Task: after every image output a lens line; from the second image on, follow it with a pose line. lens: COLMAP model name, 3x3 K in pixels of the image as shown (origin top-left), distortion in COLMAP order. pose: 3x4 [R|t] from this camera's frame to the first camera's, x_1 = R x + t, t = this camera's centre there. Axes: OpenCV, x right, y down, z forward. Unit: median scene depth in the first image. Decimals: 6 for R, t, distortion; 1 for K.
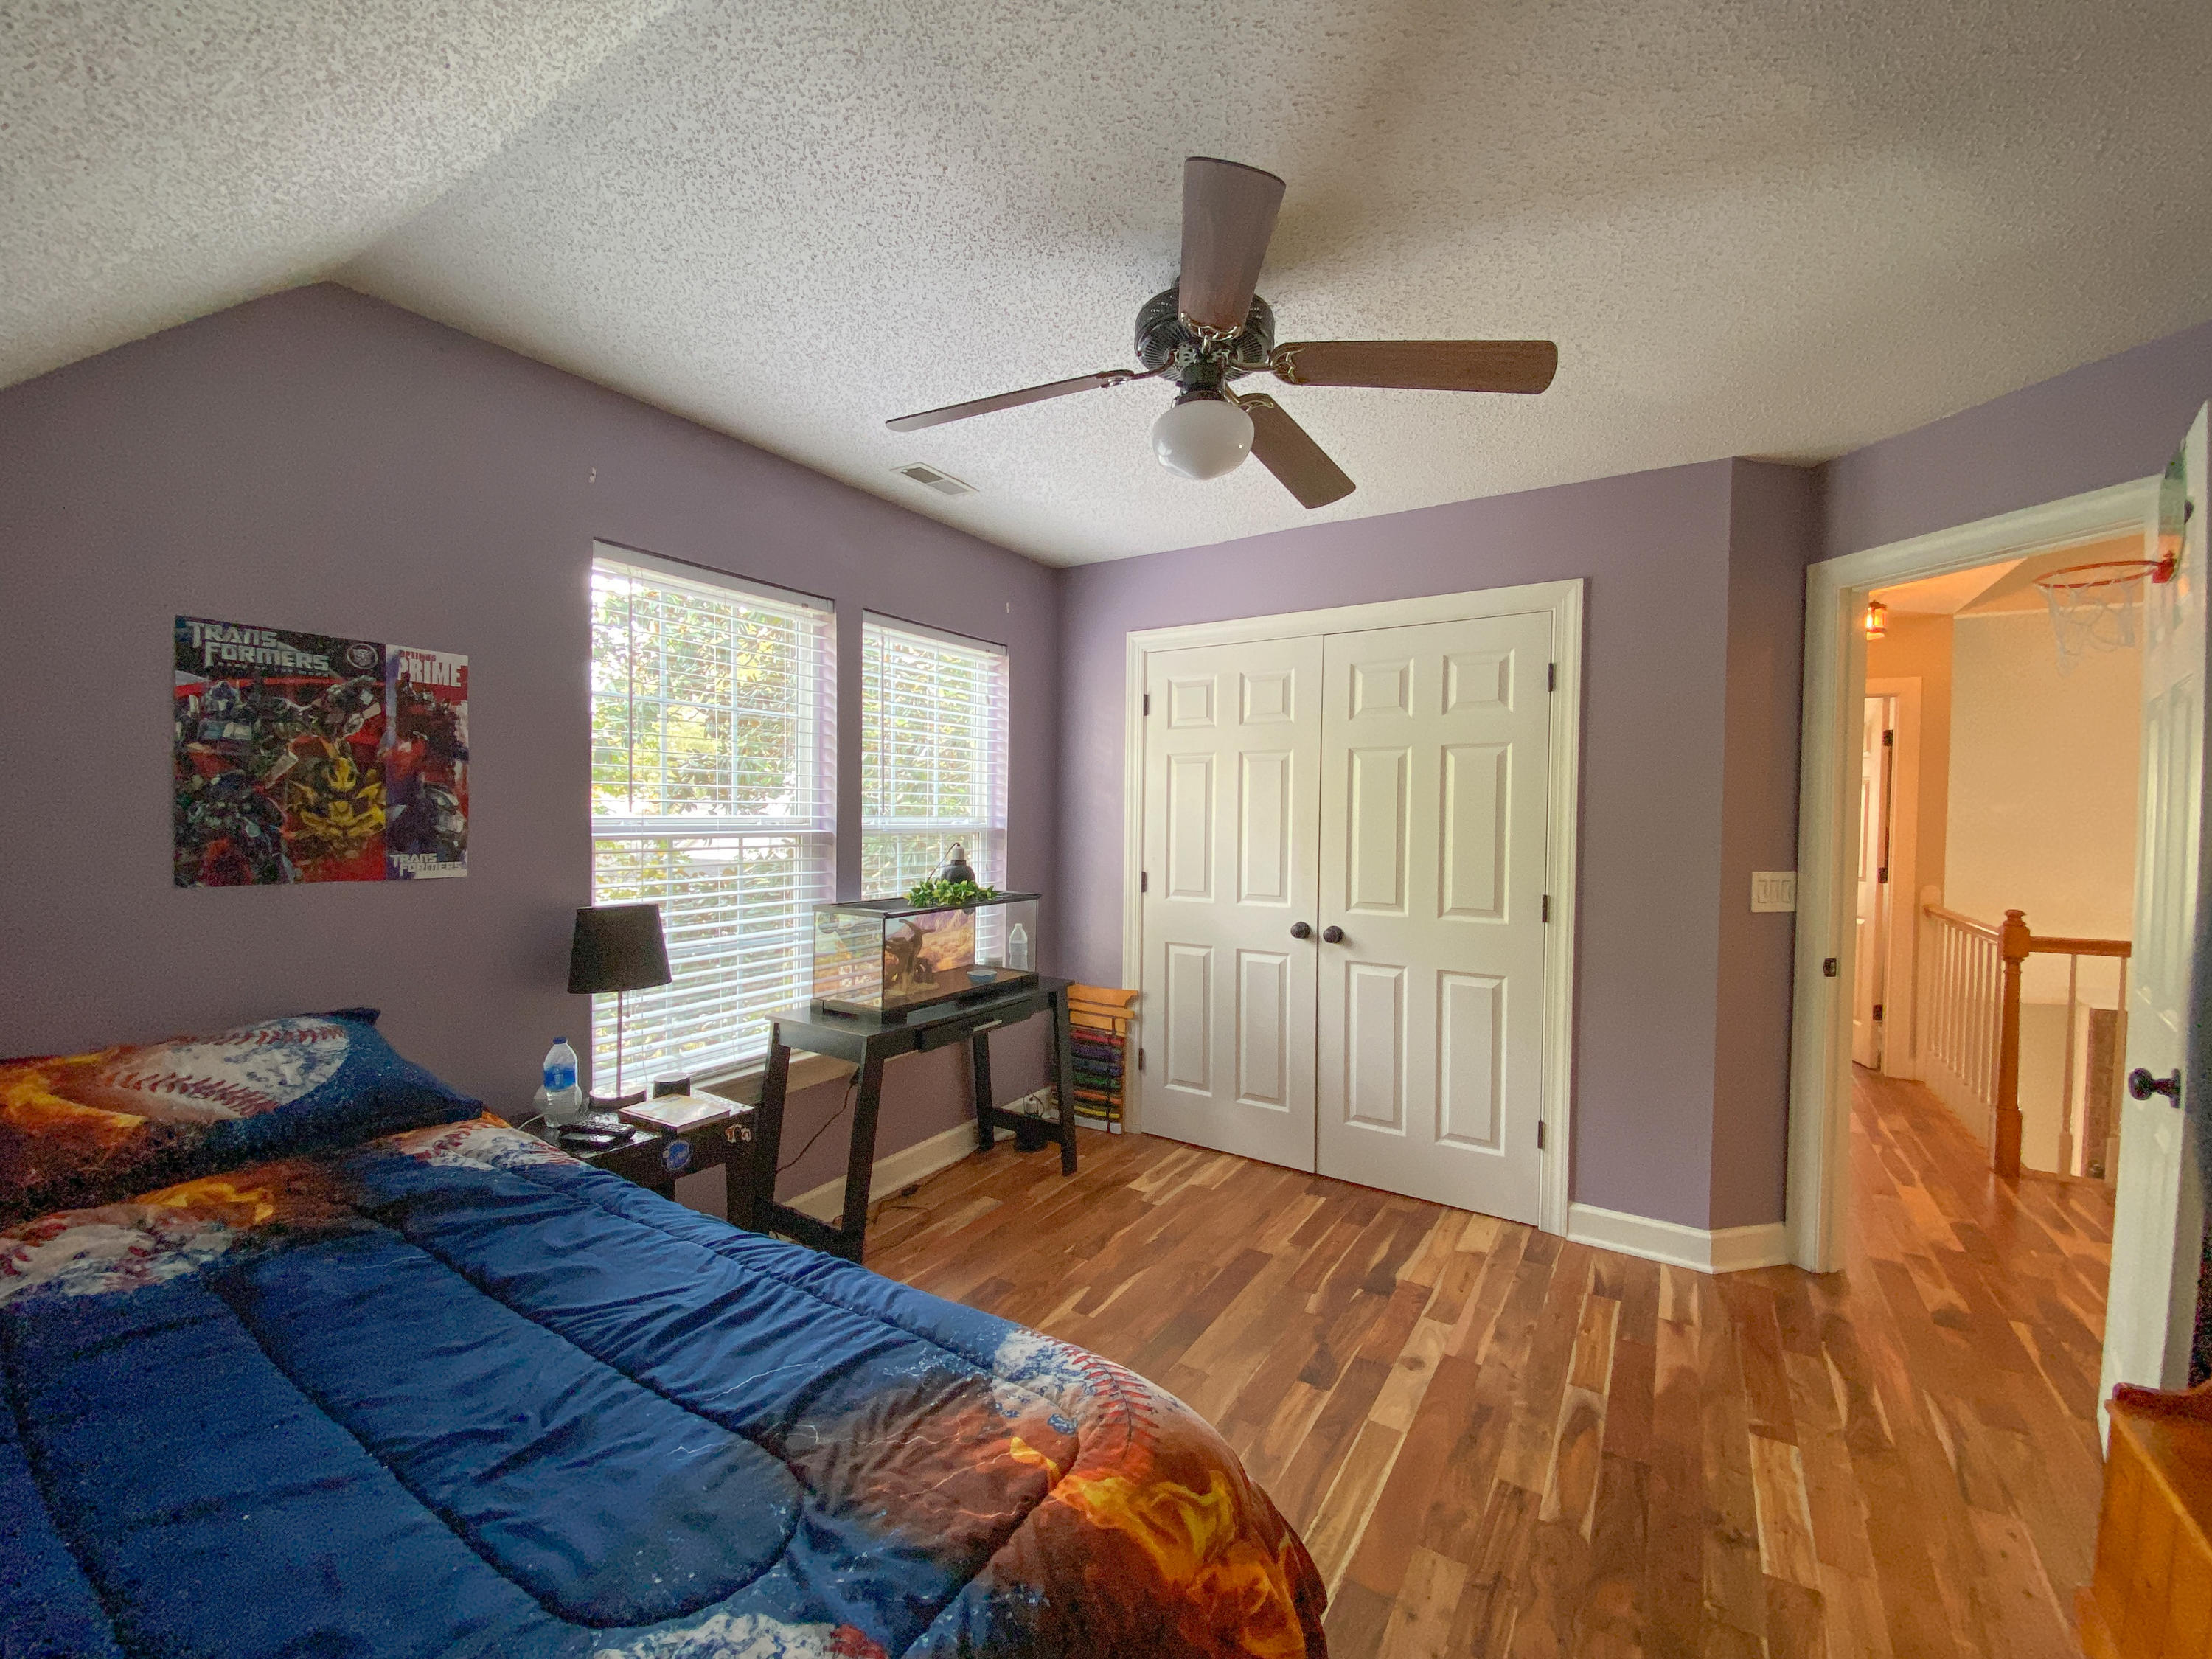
lens RADIAL K [[905.3, 0, 1106.4], [0, 905.3, 839.5], [0, 0, 1]] dist [0.037292, -0.026144]
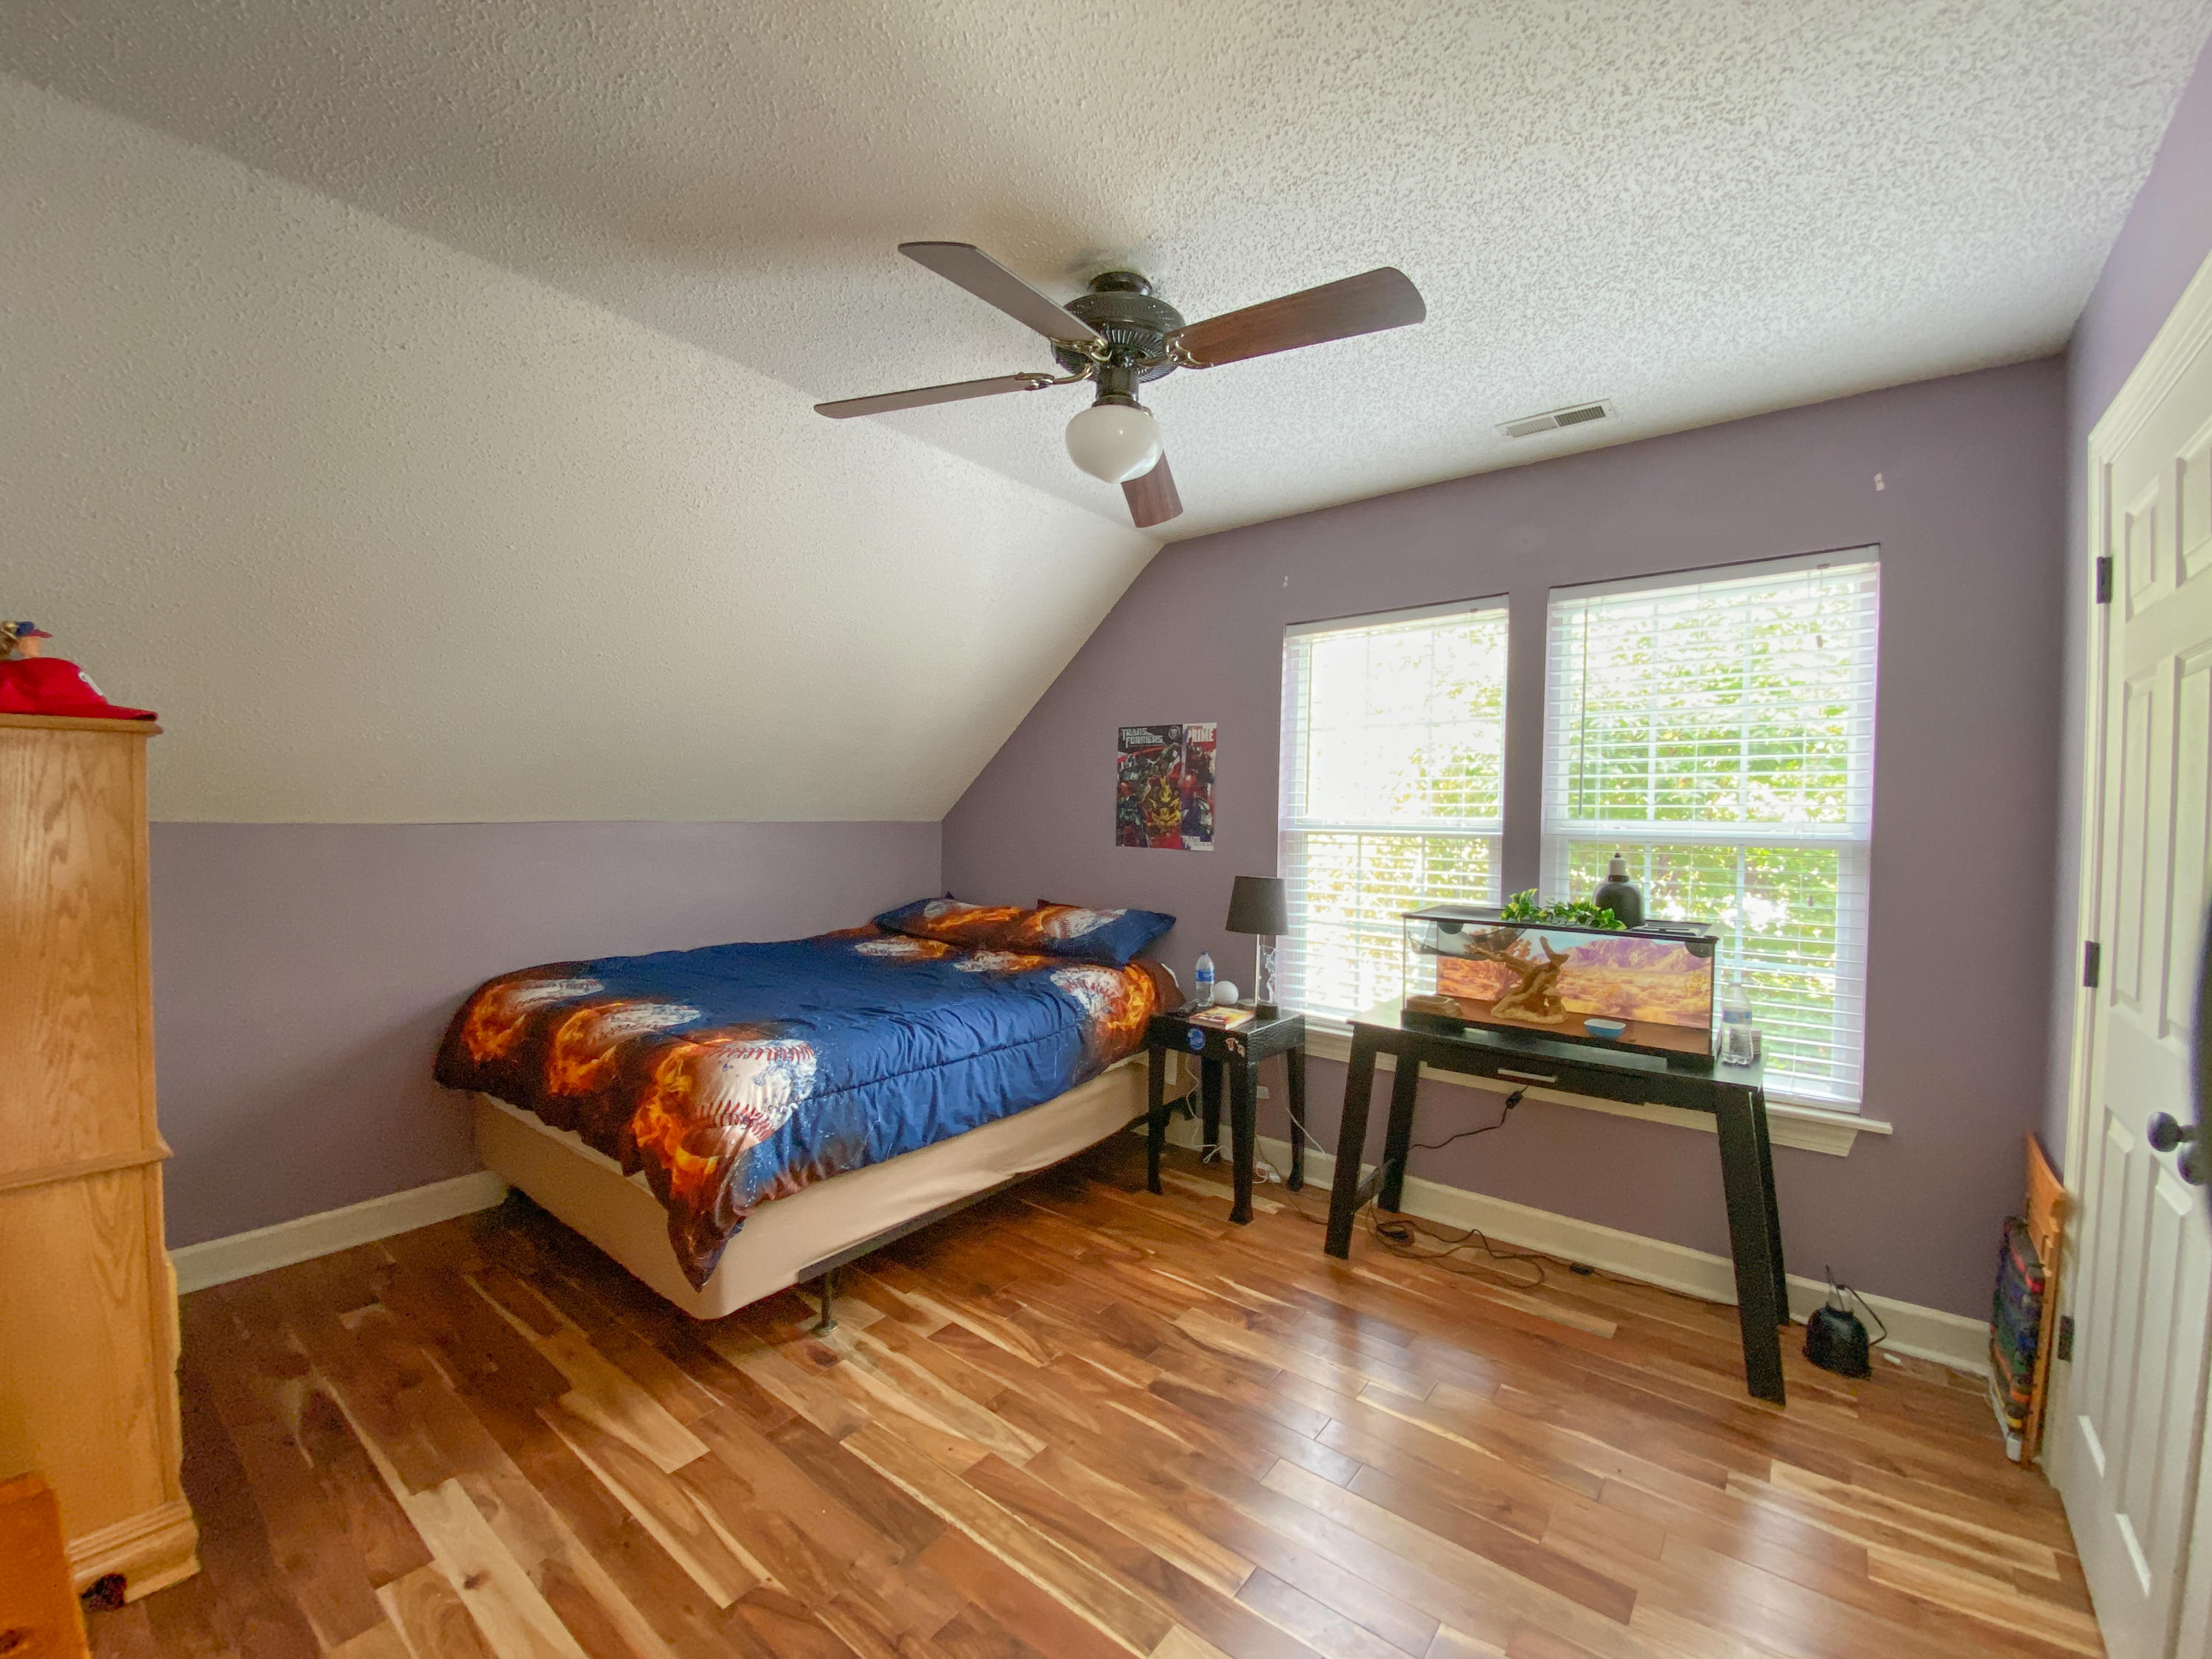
lens RADIAL K [[905.3, 0, 1106.4], [0, 905.3, 839.5], [0, 0, 1]] dist [0.037292, -0.026144]
pose [[-0.112125, 0.021128, -0.993470, 1.067709], [-0.041210, 0.998815, 0.025892, -0.017773], [0.992839, 0.043844, -0.111121, 1.042416]]
